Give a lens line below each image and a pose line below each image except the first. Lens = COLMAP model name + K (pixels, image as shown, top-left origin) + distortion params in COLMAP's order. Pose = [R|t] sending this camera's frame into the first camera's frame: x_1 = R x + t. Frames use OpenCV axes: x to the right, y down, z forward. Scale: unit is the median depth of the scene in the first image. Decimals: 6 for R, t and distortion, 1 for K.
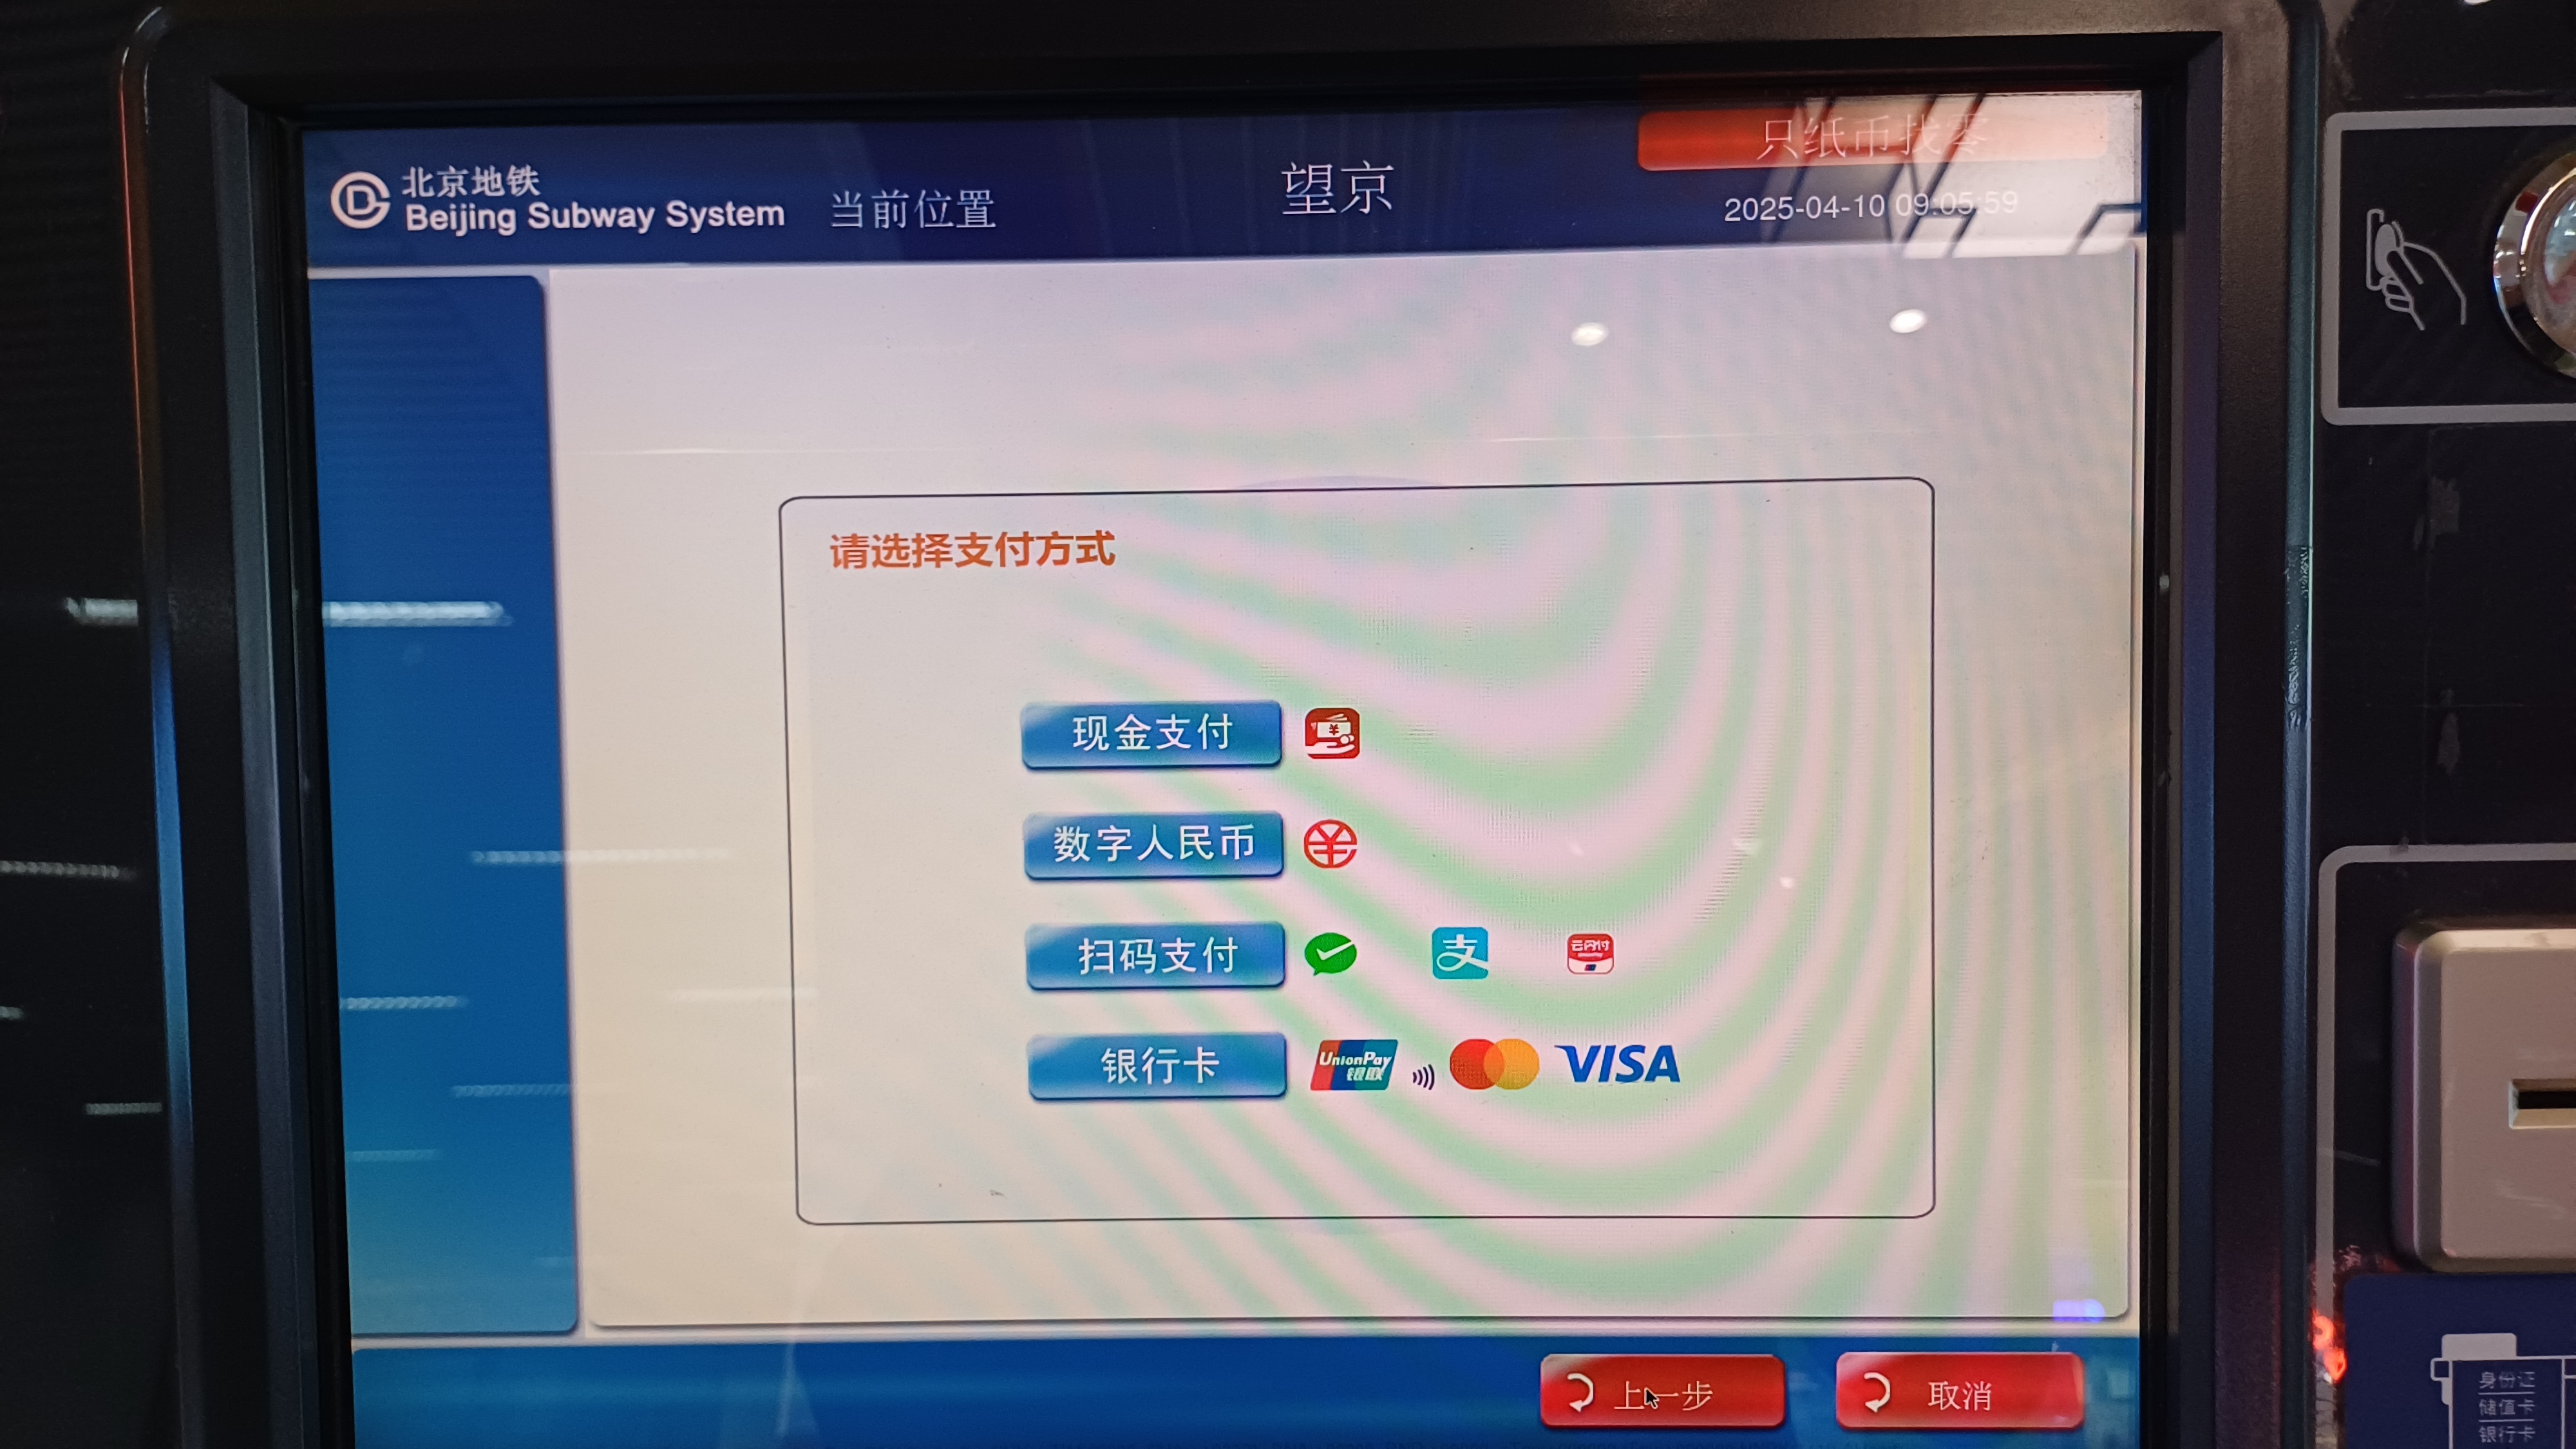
lens RADIAL K [[1880.9, 0, 1297.9], [0, 1880.9, 711.7], [0, 0, 1]] dist [0.054300, -0.036306]
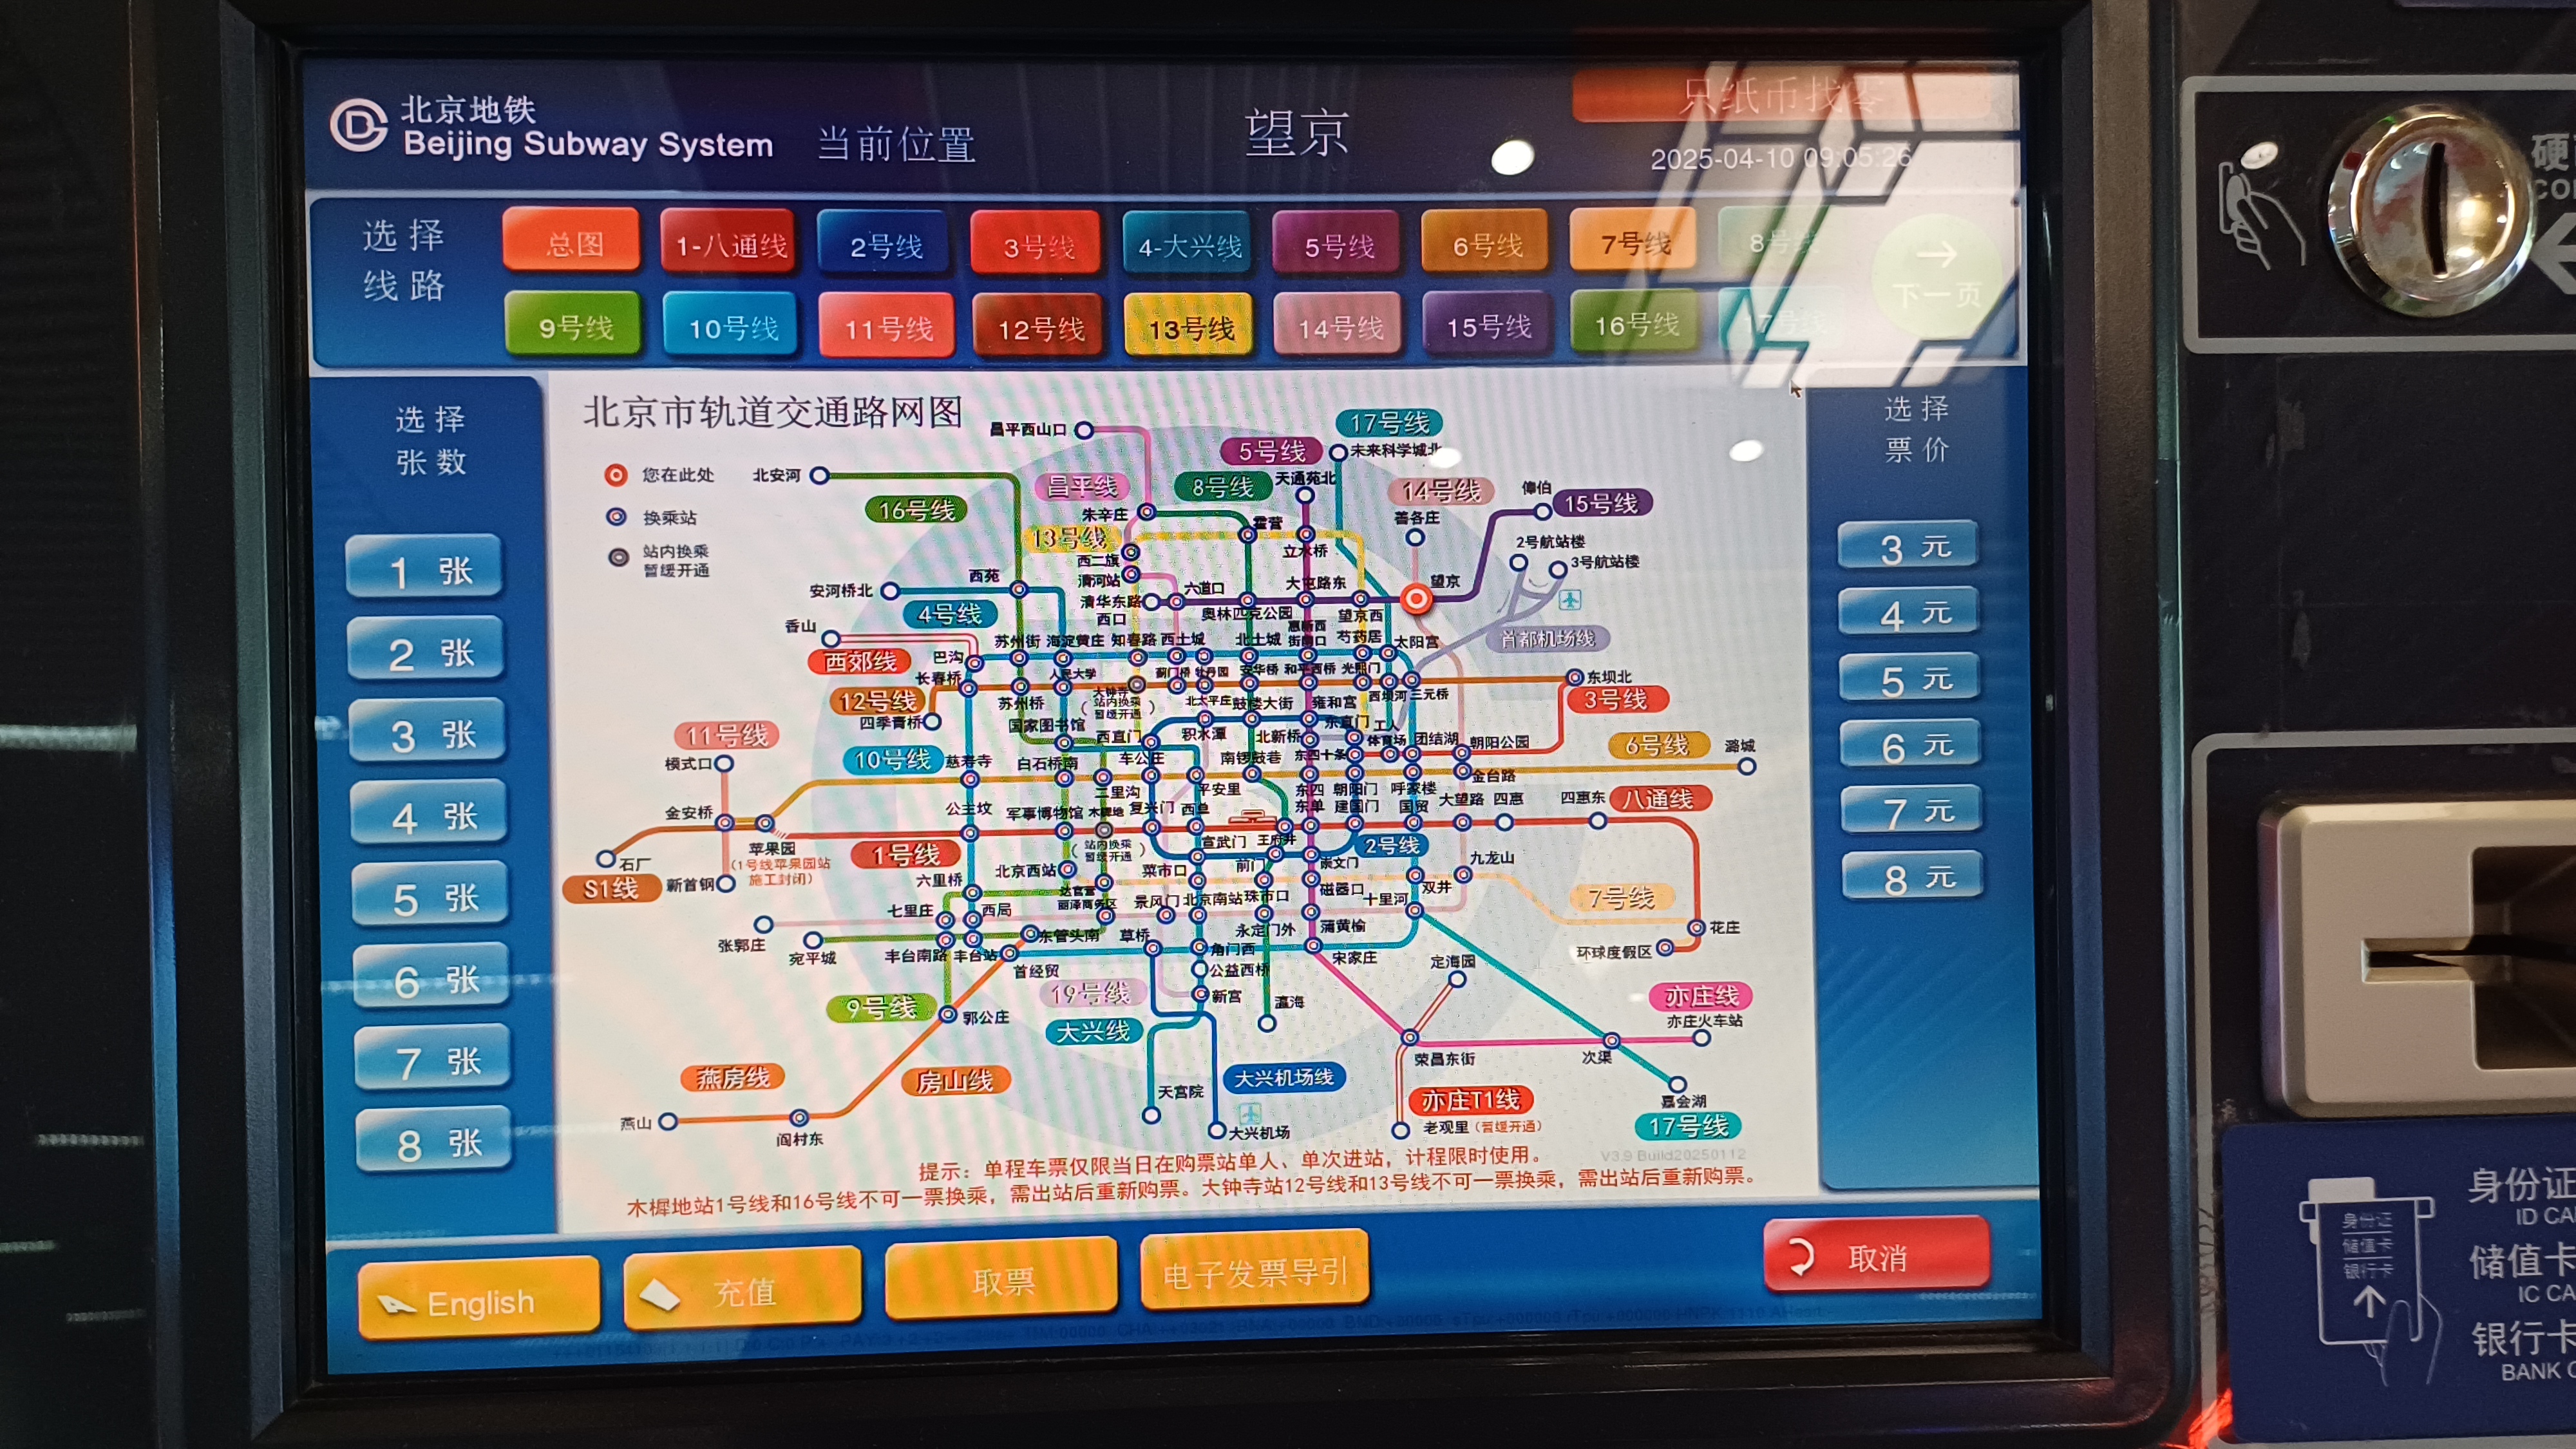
lens RADIAL K [[1880.9, 0, 1284.0], [0, 1880.9, 750.5], [0, 0, 1]] dist [0.054300, -0.036306]
pose [[0.997578, -0.001937, 0.069534, -0.061700], [0.004989, 0.999031, -0.043735, 0.121348], [-0.069382, 0.043976, 0.996620, -0.057639]]
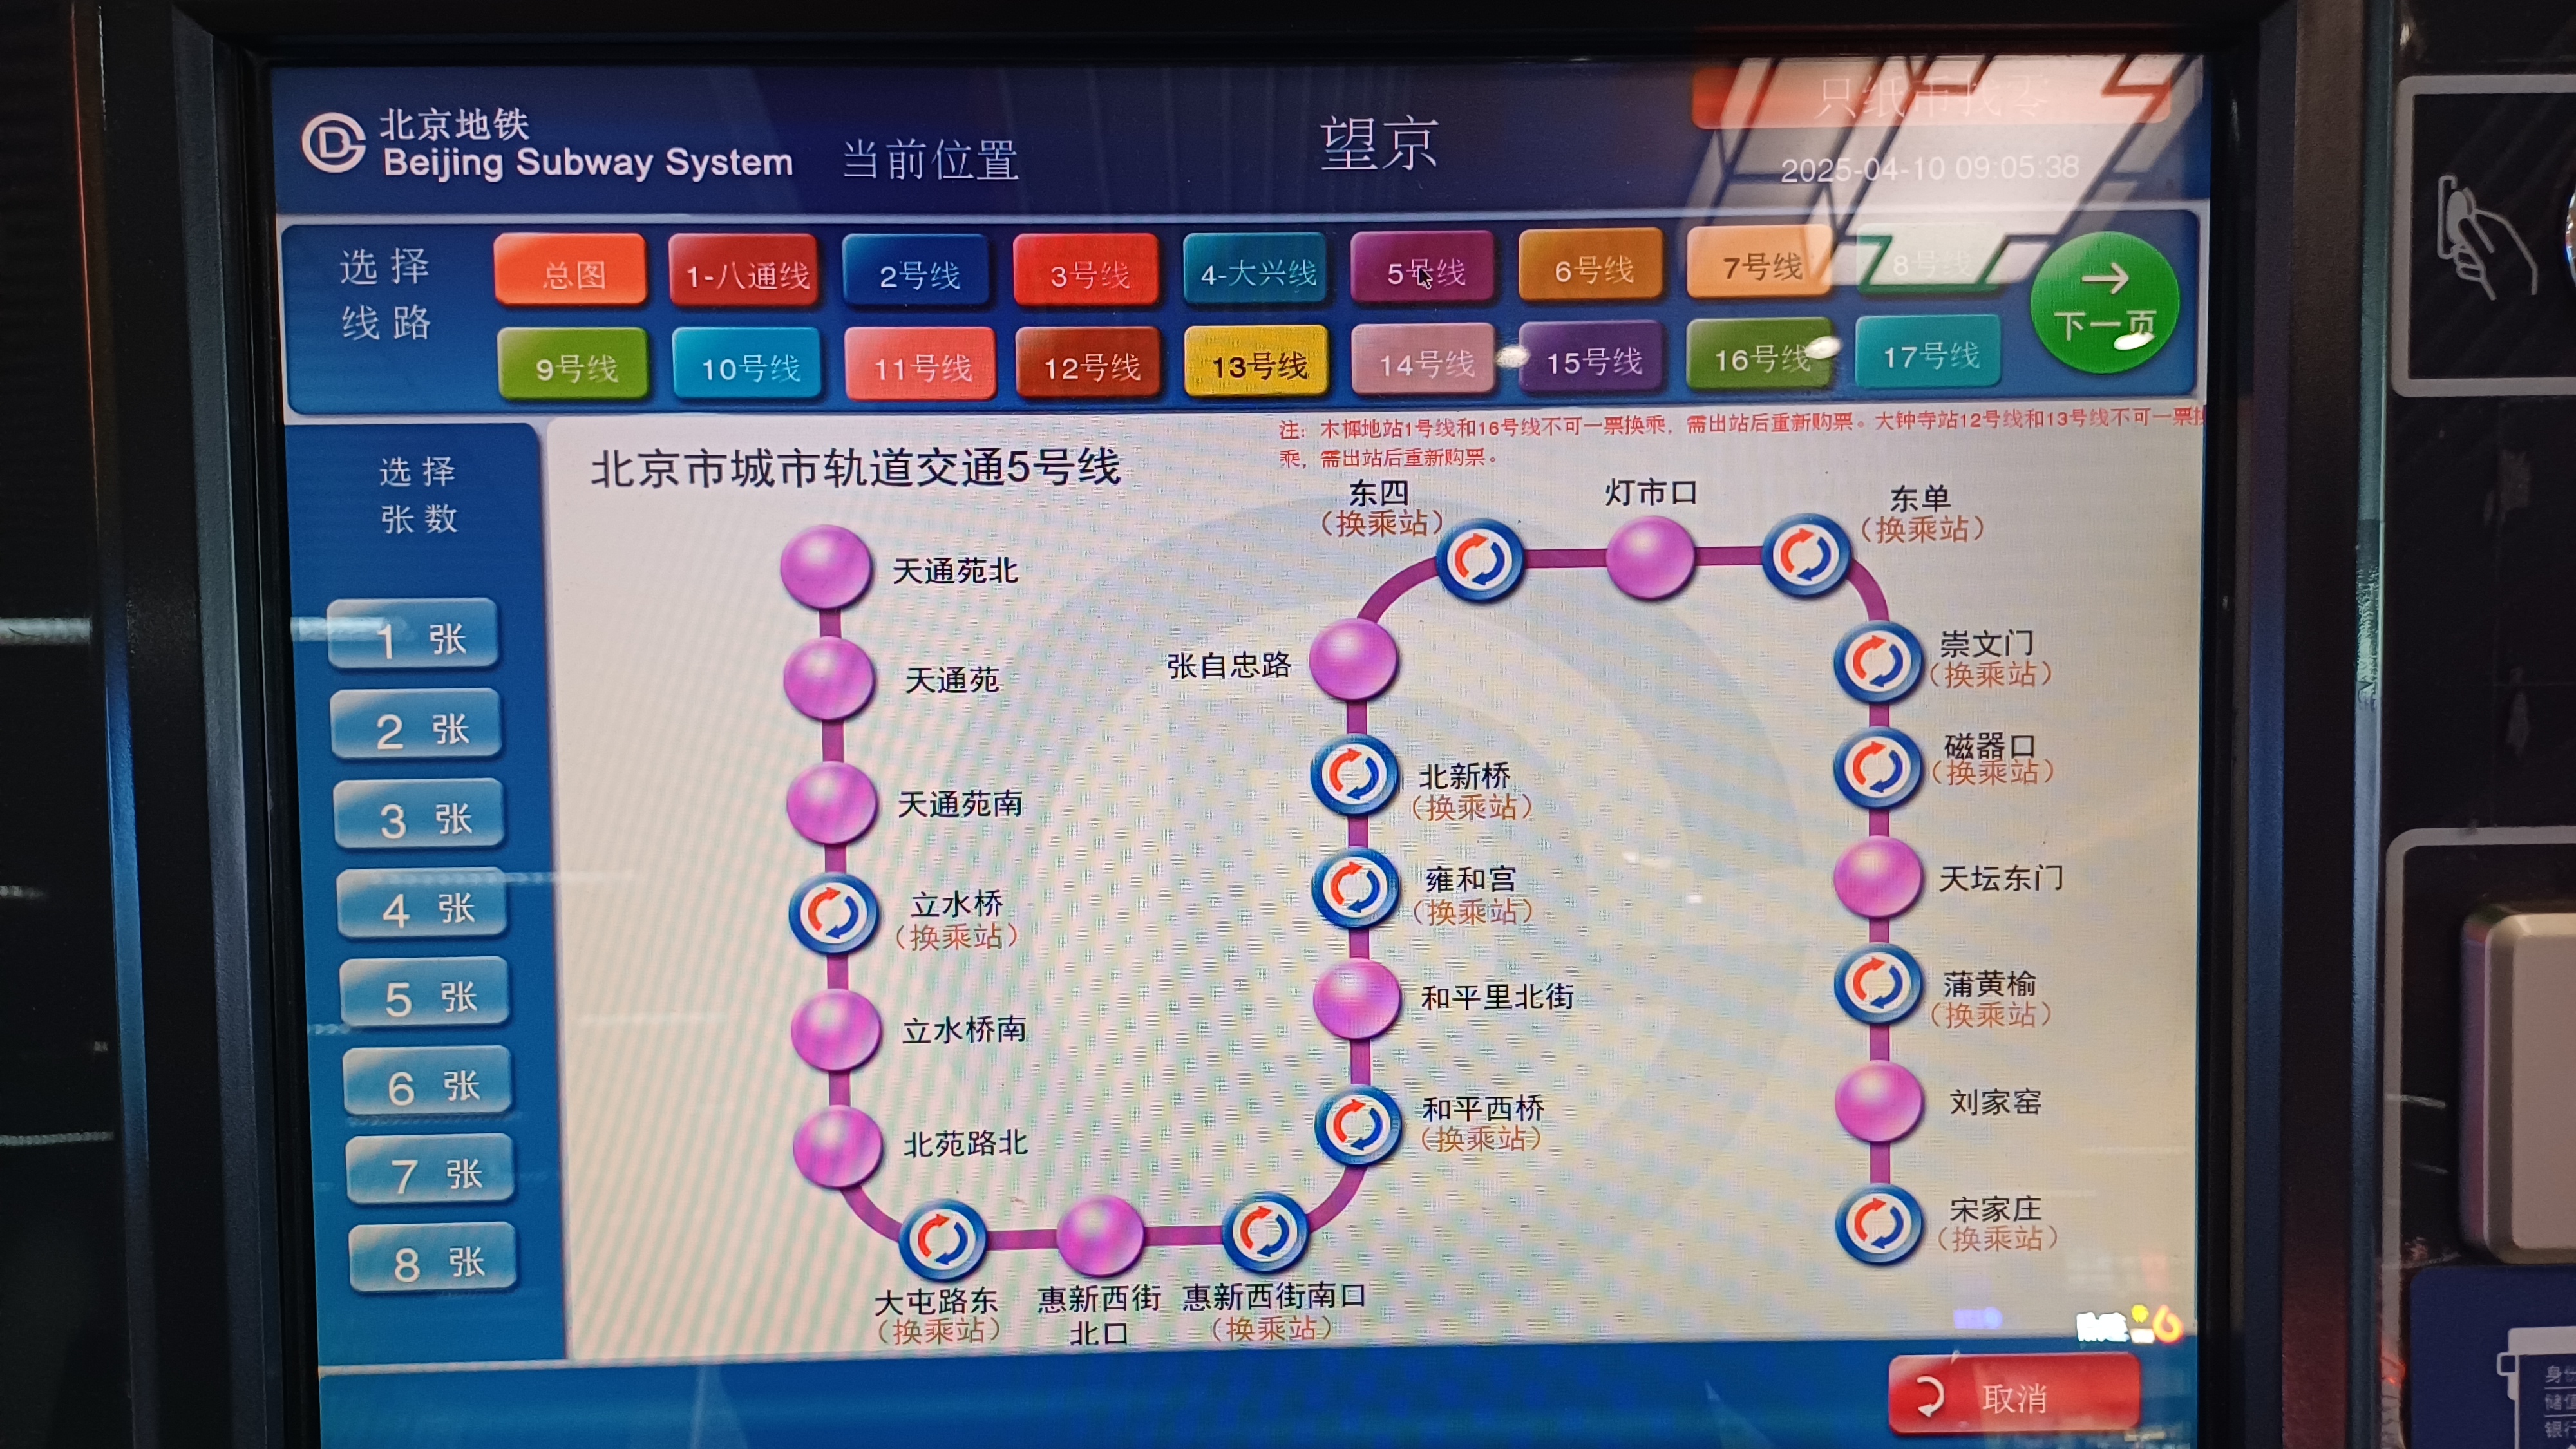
lens RADIAL K [[1880.9, 0, 1299.5], [0, 1880.9, 724.1], [0, 0, 1]] dist [0.054300, -0.036306]
pose [[0.999069, 0.000252, 0.043131, -0.060129], [-0.000206, 0.999999, -0.001063, 0.017385], [-0.043132, 0.001053, 0.999069, 0.047250]]
